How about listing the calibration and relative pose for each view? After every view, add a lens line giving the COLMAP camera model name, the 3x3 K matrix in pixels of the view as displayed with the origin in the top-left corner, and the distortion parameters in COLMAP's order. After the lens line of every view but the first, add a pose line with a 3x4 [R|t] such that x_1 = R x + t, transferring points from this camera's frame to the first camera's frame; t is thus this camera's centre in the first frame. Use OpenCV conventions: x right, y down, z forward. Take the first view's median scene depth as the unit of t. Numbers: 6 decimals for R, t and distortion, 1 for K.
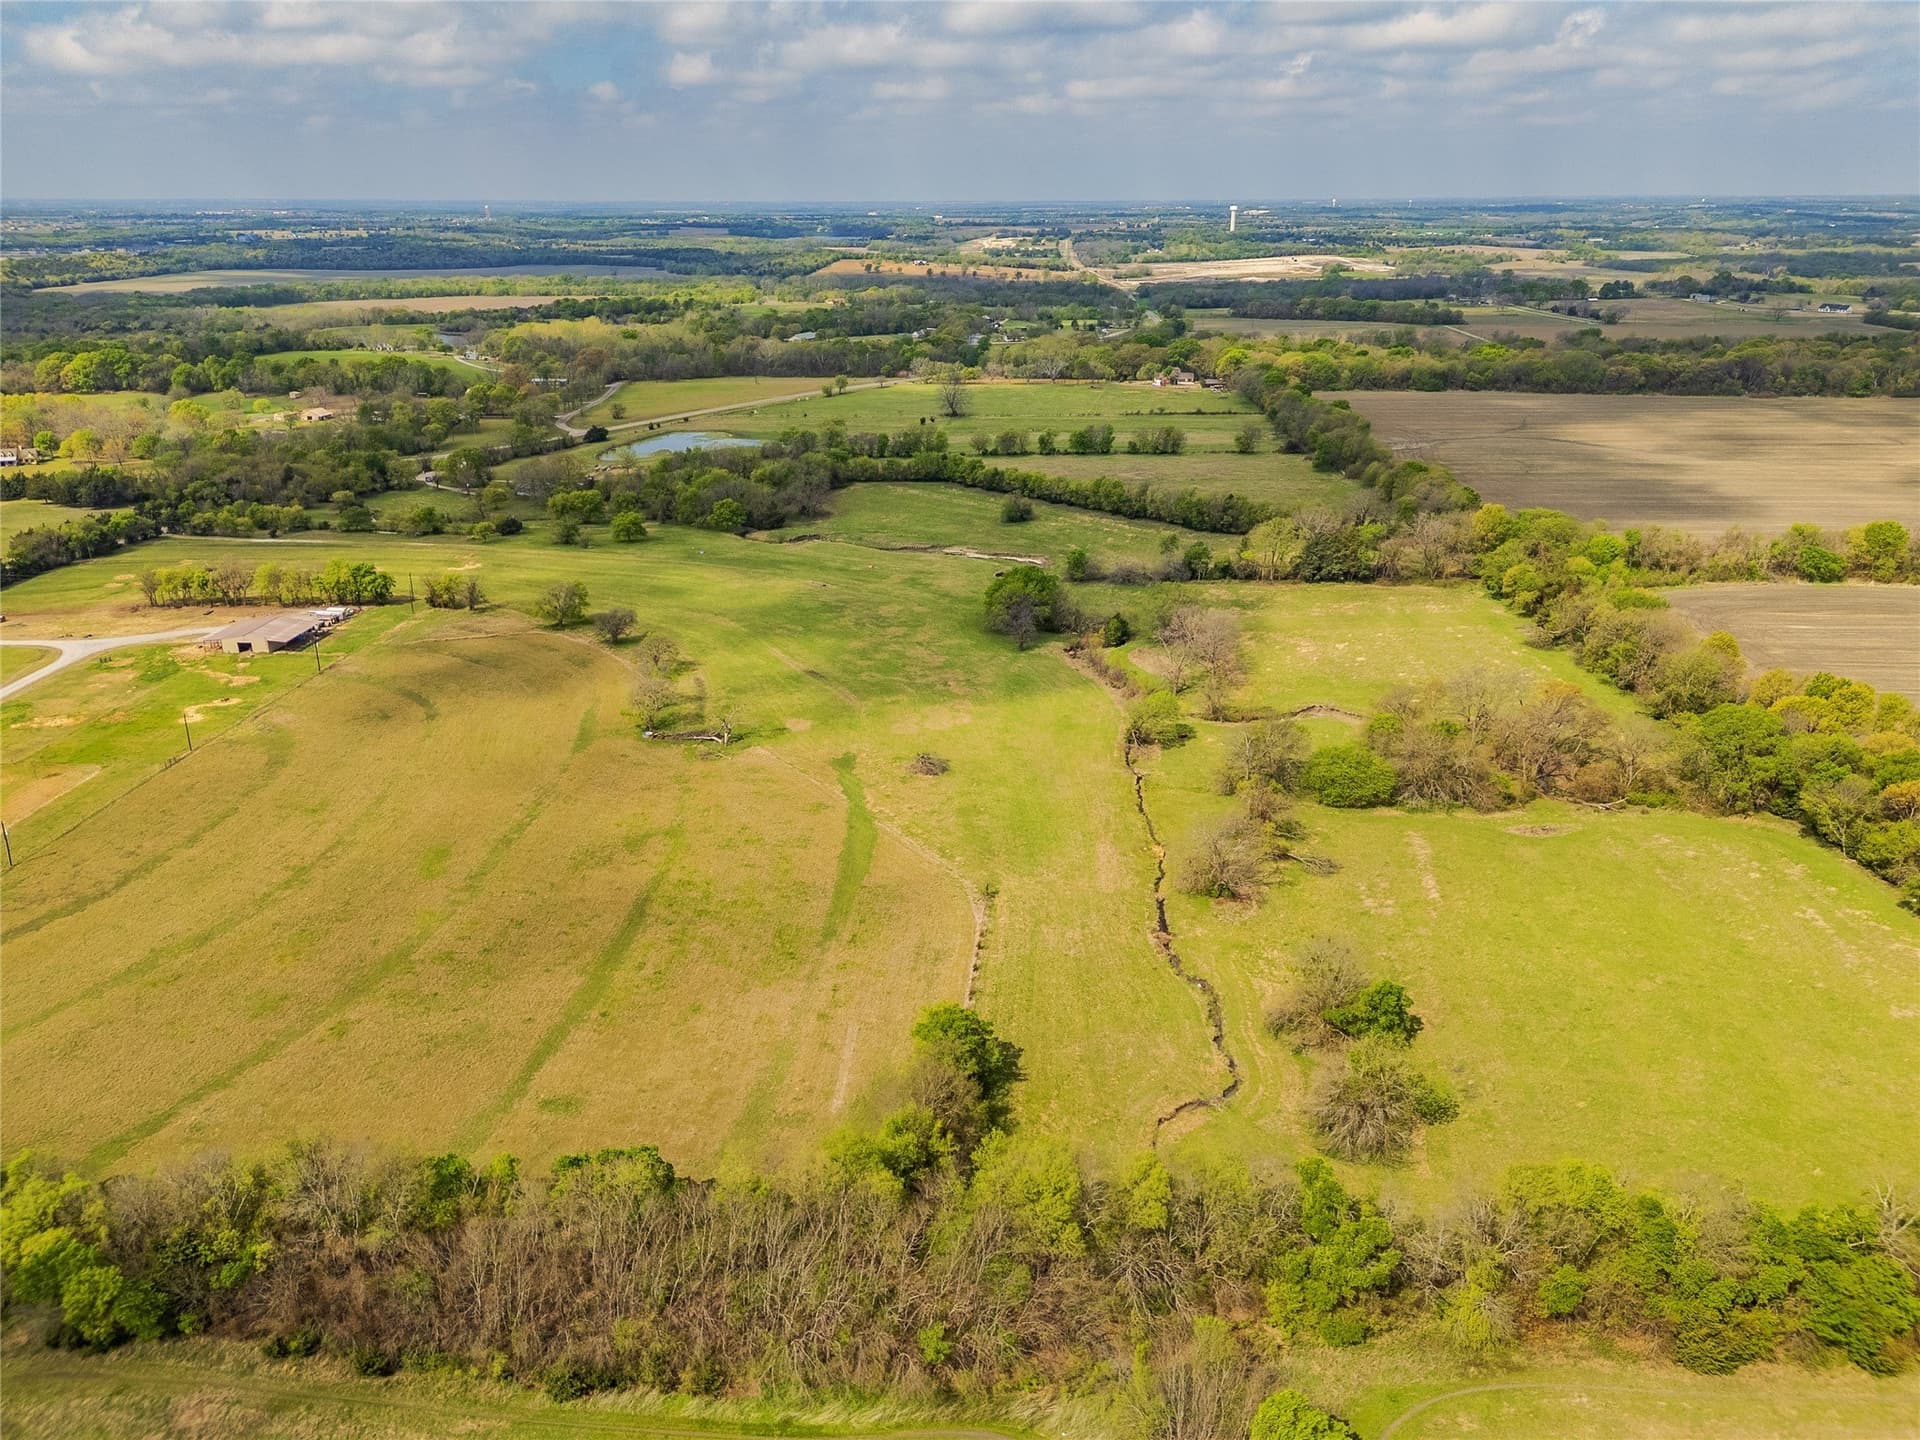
lens RADIAL K [[1406.3, 0, 960.0], [0, 1406.3, 720.0], [0, 0, 1]] dist [0.070714, -0.070306]
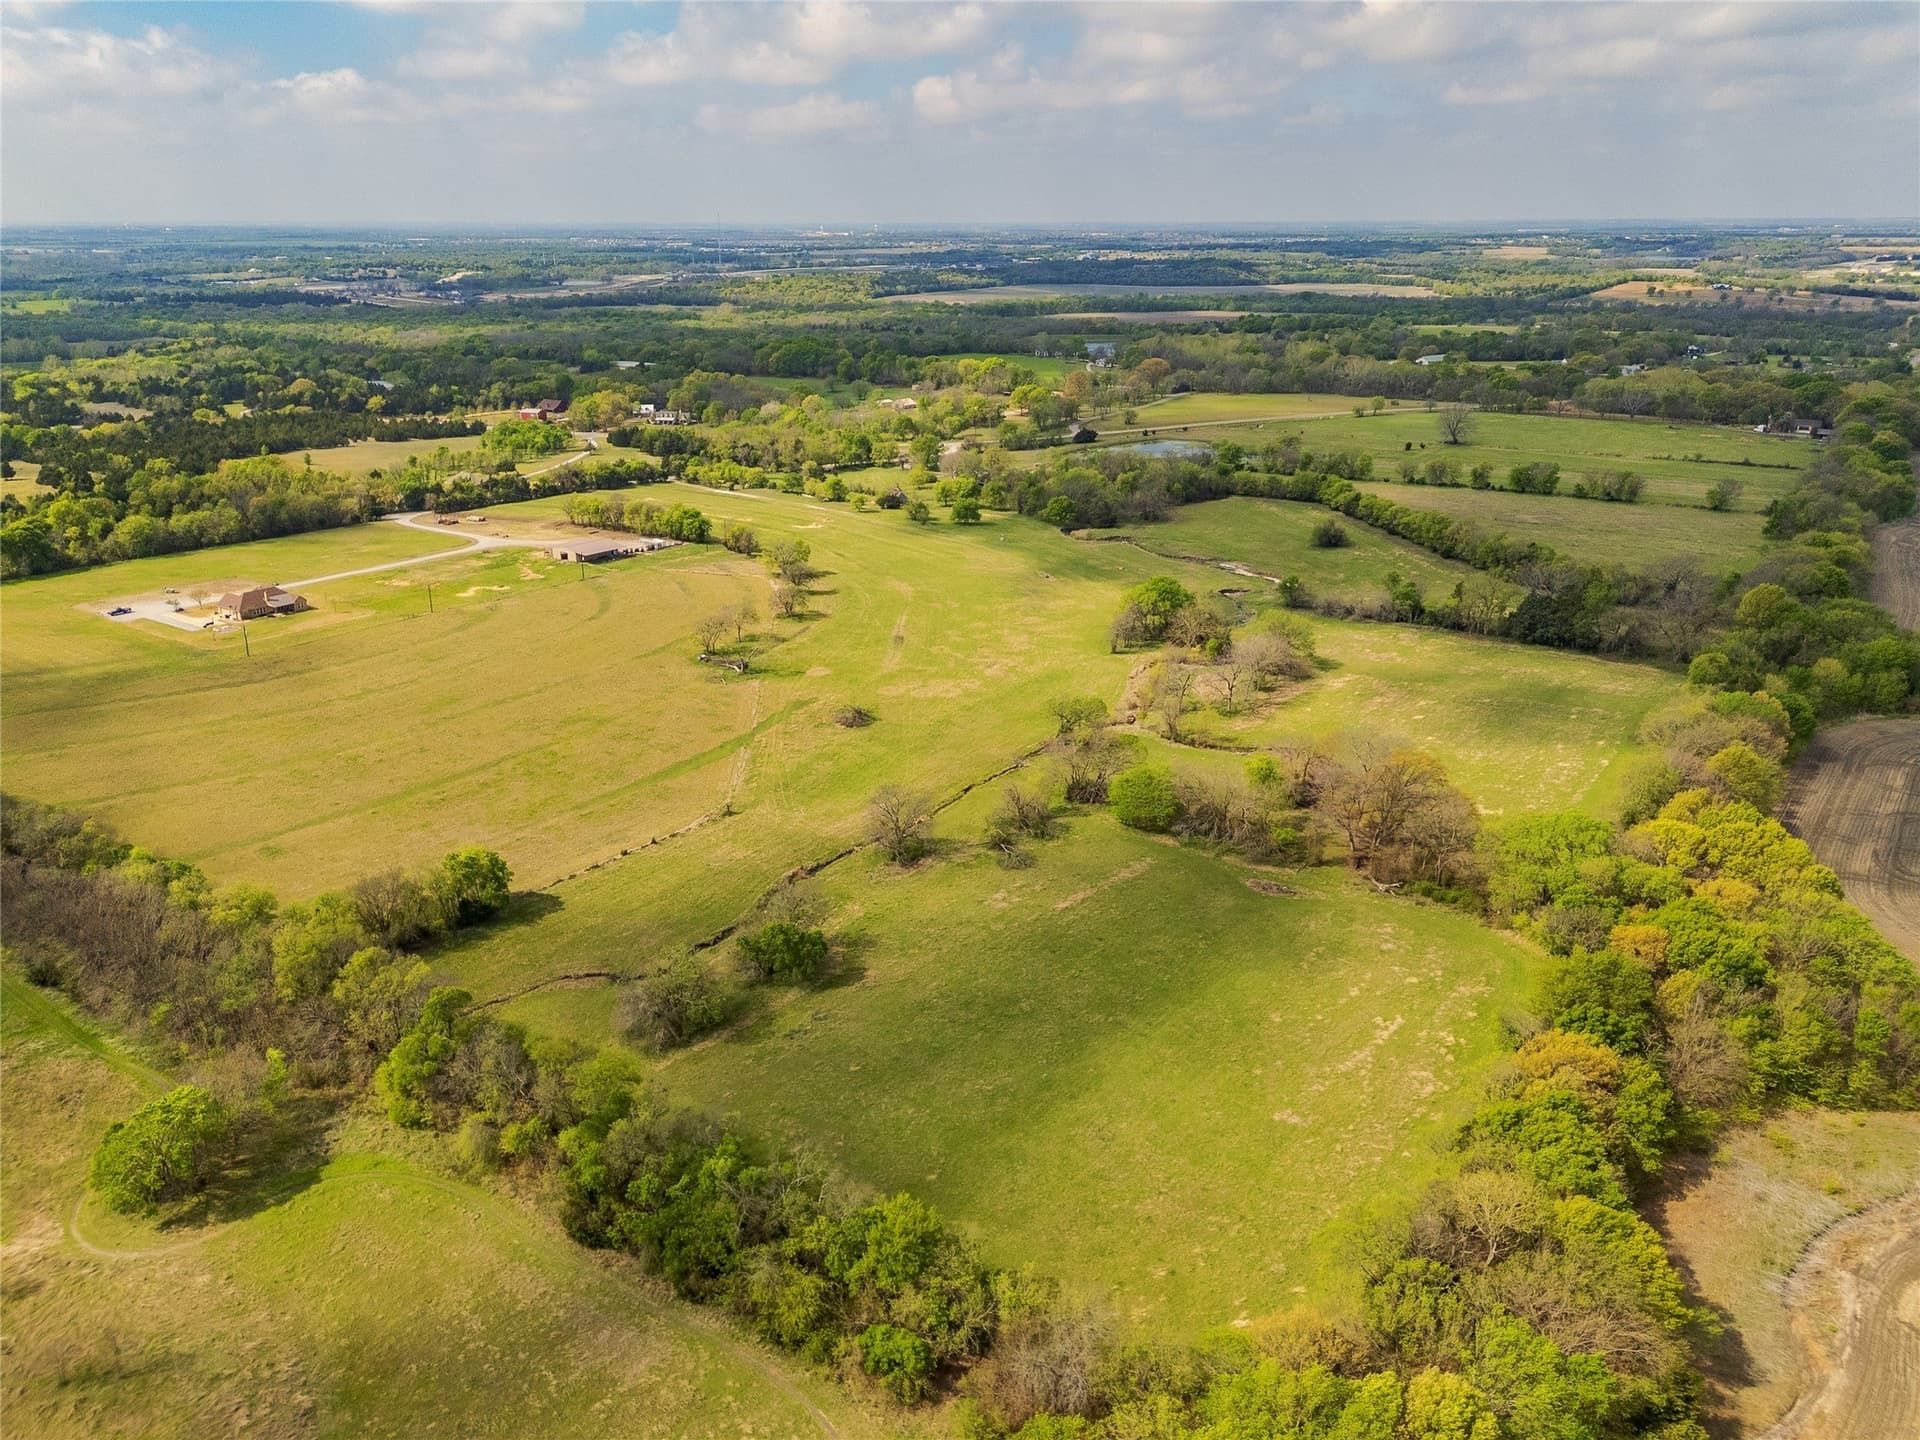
lens RADIAL K [[1406.3, 0, 960.0], [0, 1406.3, 720.0], [0, 0, 1]] dist [0.070714, -0.070306]
pose [[0.839544, 0.181866, -0.511948, 0.460606], [-0.188186, 0.981318, 0.040000, -0.020425], [0.509659, 0.062760, 0.858085, 0.056405]]
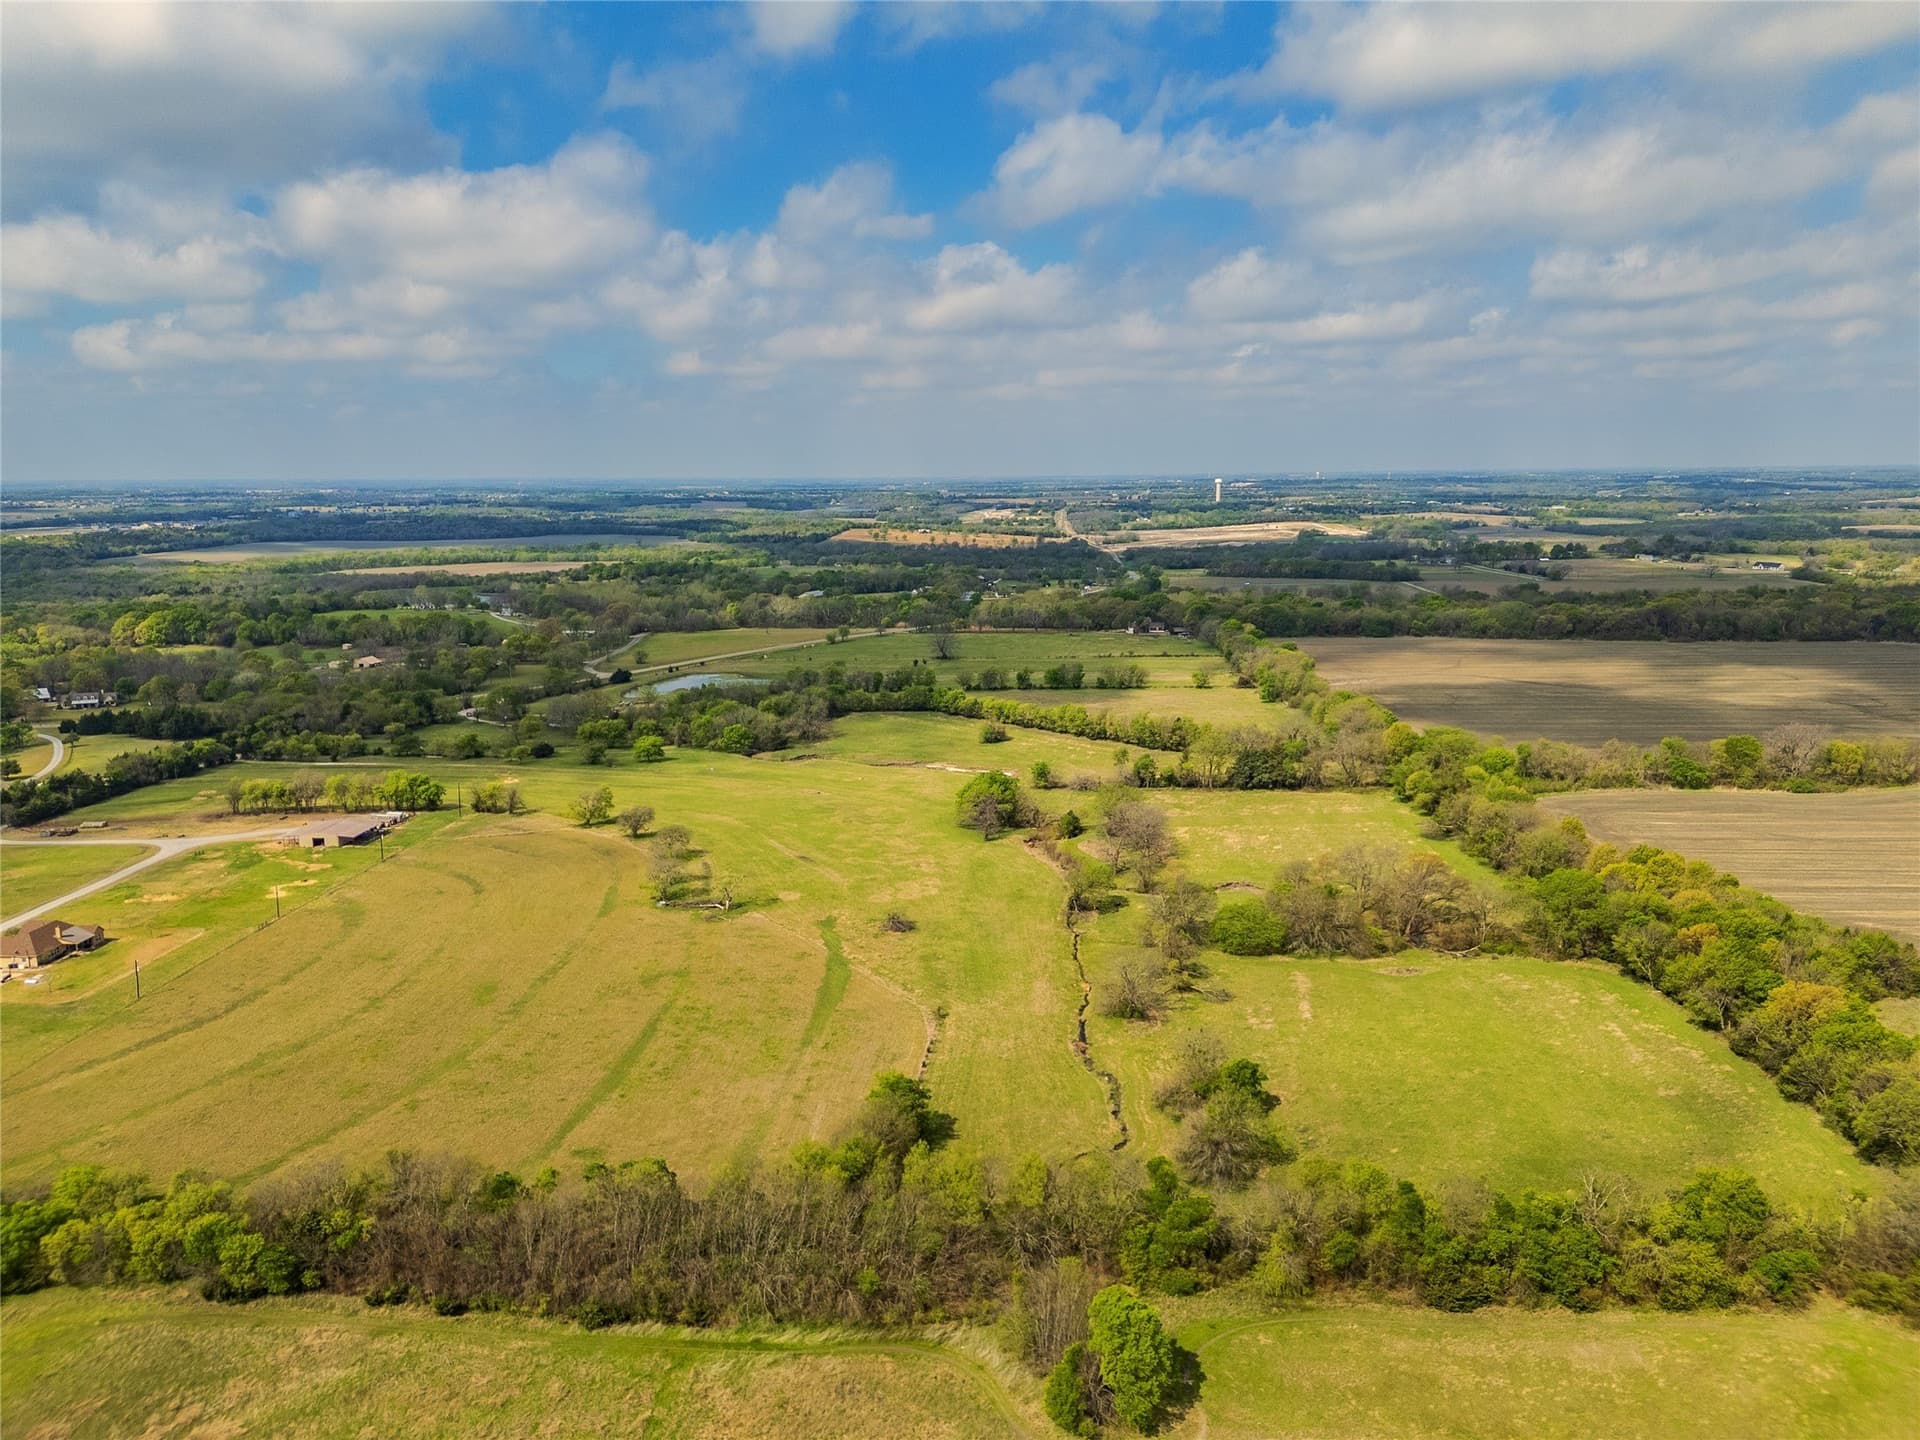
lens RADIAL K [[1406.3, 0, 960.0], [0, 1406.3, 720.0], [0, 0, 1]] dist [0.070714, -0.070306]
pose [[0.999971, -0.004721, -0.005908, 0.027541], [0.003592, 0.983975, -0.178272, 0.053984], [0.006655, 0.178246, 0.983963, -0.143853]]
